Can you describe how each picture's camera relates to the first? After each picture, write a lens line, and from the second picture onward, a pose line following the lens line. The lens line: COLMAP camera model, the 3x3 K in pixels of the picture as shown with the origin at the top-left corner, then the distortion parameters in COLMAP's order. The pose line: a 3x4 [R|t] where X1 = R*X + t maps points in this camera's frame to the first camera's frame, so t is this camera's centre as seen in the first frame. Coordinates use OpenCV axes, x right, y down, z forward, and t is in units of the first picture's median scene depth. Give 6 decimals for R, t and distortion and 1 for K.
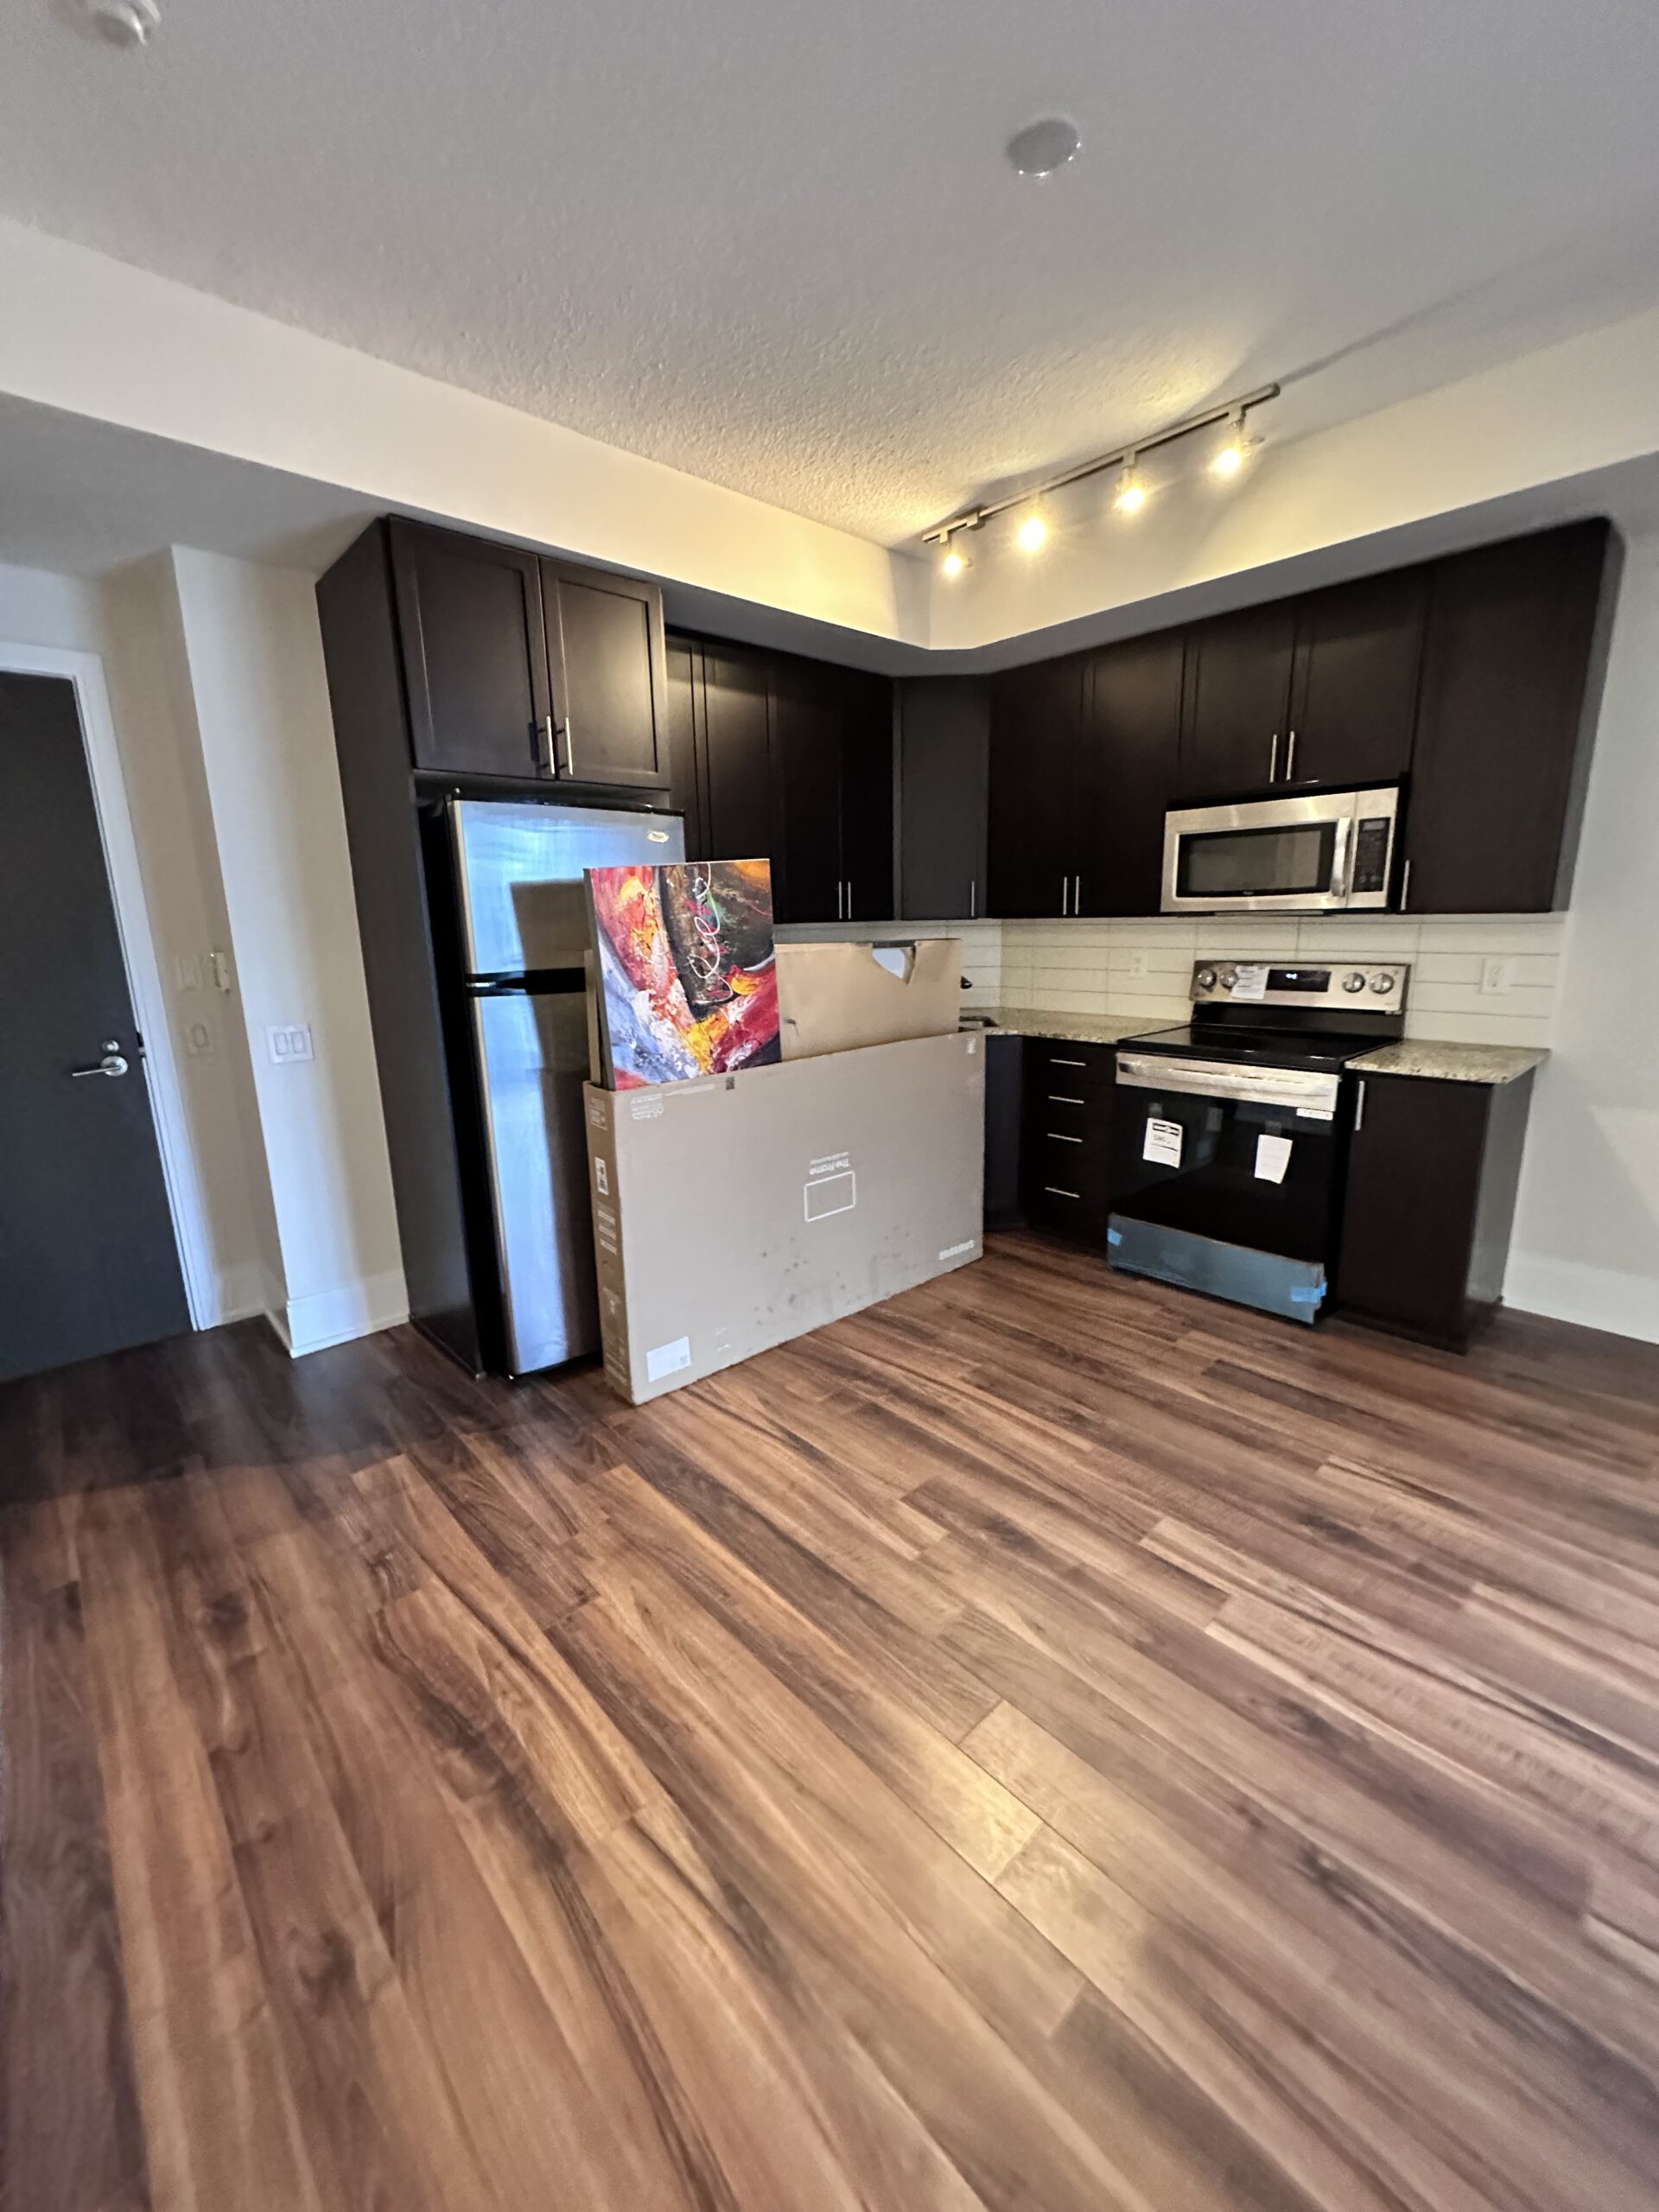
lens RADIAL K [[877.5, 0, 824.7], [0, 877.5, 1116.9], [0, 0, 1]] dist [0.002166, 0.000258]
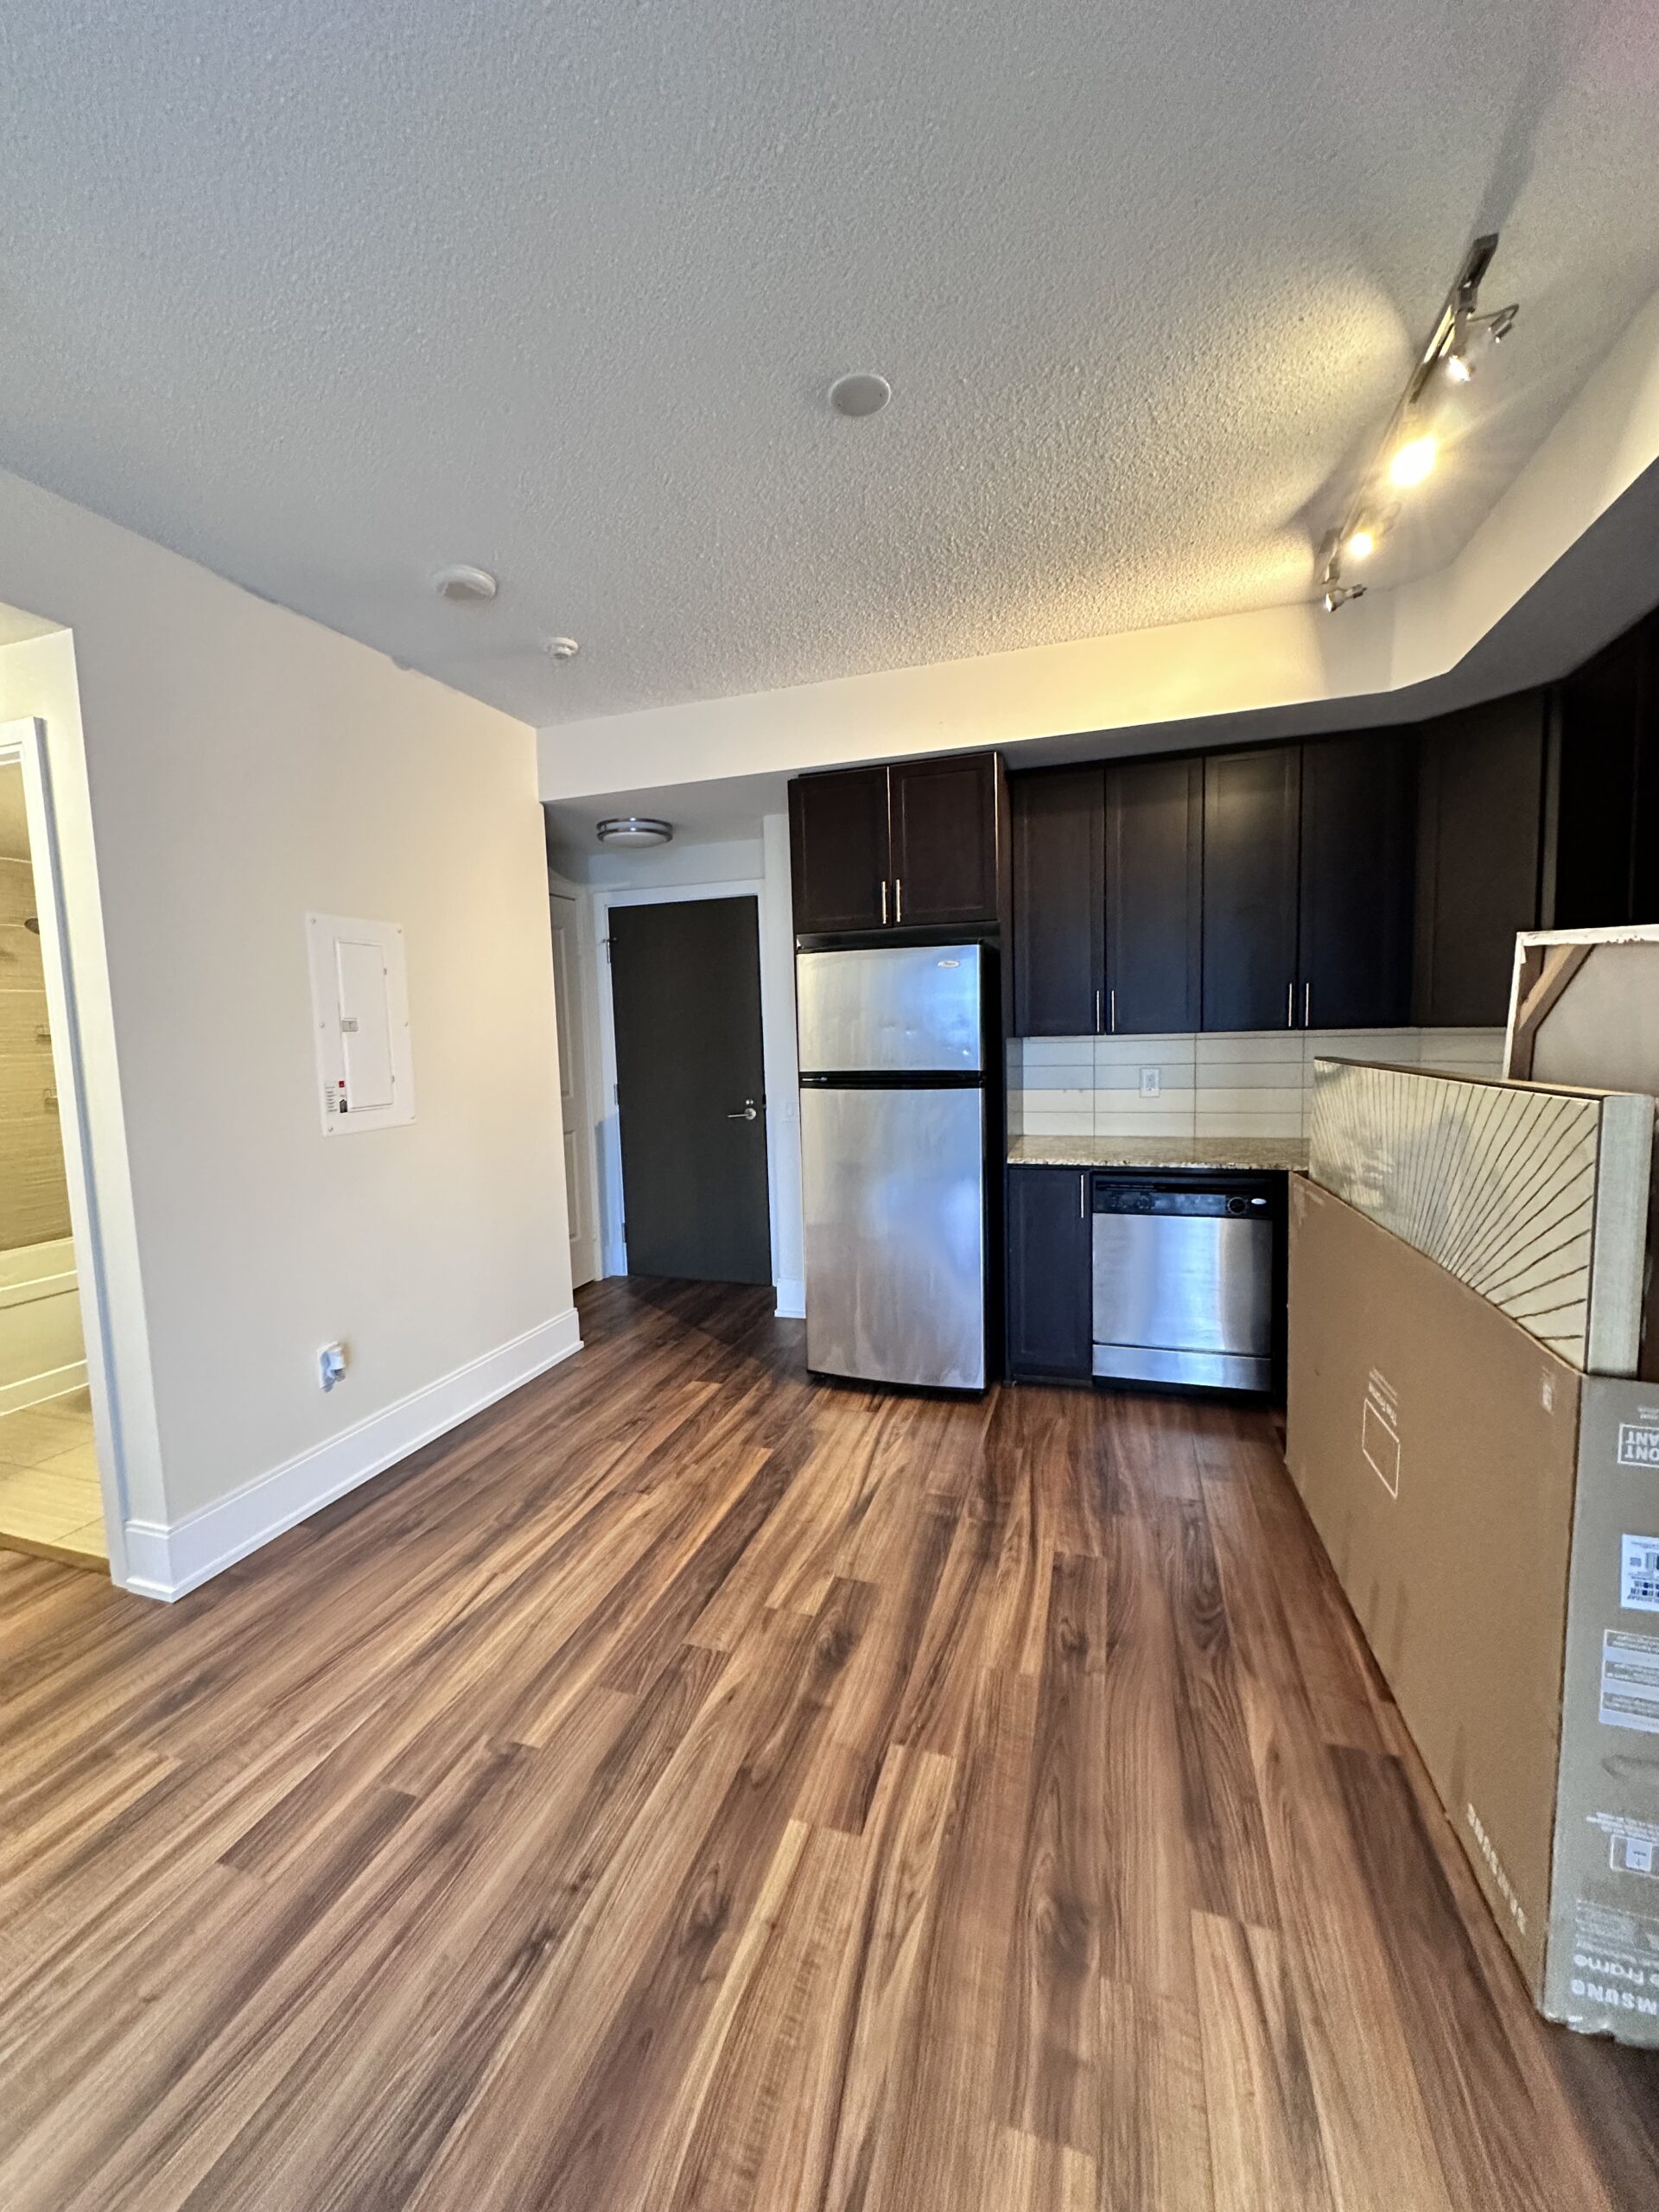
lens RADIAL K [[877.5, 0, 816.0], [0, 877.5, 1109.4], [0, 0, 1]] dist [0.002166, 0.000258]
pose [[0.476329, 0.085658, -0.875085, 1.010728], [-0.172732, 0.984966, 0.002392, -0.126644], [0.862133, 0.150016, 0.483964, 0.401579]]
